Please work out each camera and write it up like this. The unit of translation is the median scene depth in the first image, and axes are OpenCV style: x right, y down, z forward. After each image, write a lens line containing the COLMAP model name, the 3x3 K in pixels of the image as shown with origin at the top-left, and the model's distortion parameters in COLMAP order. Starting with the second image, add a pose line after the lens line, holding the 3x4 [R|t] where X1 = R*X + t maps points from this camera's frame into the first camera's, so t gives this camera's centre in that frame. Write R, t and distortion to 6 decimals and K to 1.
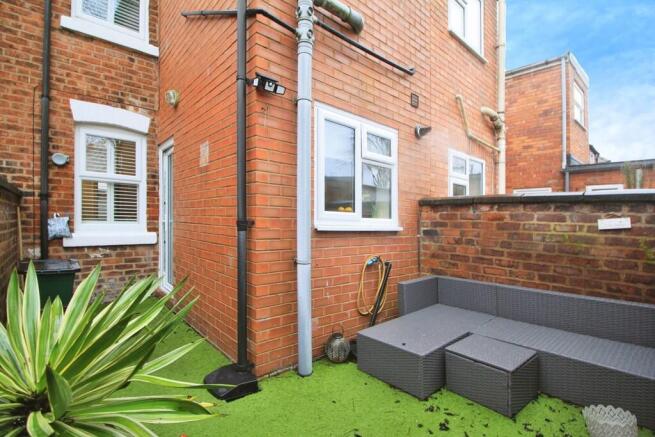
lens RADIAL K [[311.3, 0, 327.7], [0, 311.3, 224.5], [0, 0, 1]] dist [-0.000592, 0.000030]
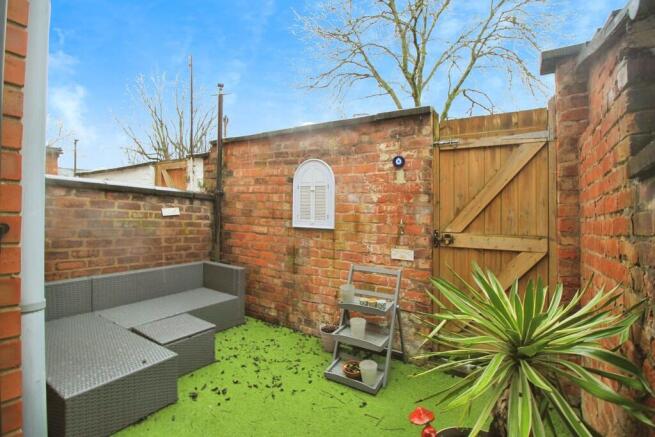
lens RADIAL K [[311.3, 0, 322.0], [0, 311.3, 204.9], [0, 0, 1]] dist [-0.000592, 0.000030]
pose [[-0.252373, 0.002149, 0.967628, -0.572332], [-0.027589, 0.999575, -0.009415, -0.035626], [-0.967237, -0.029072, -0.252206, 0.633622]]
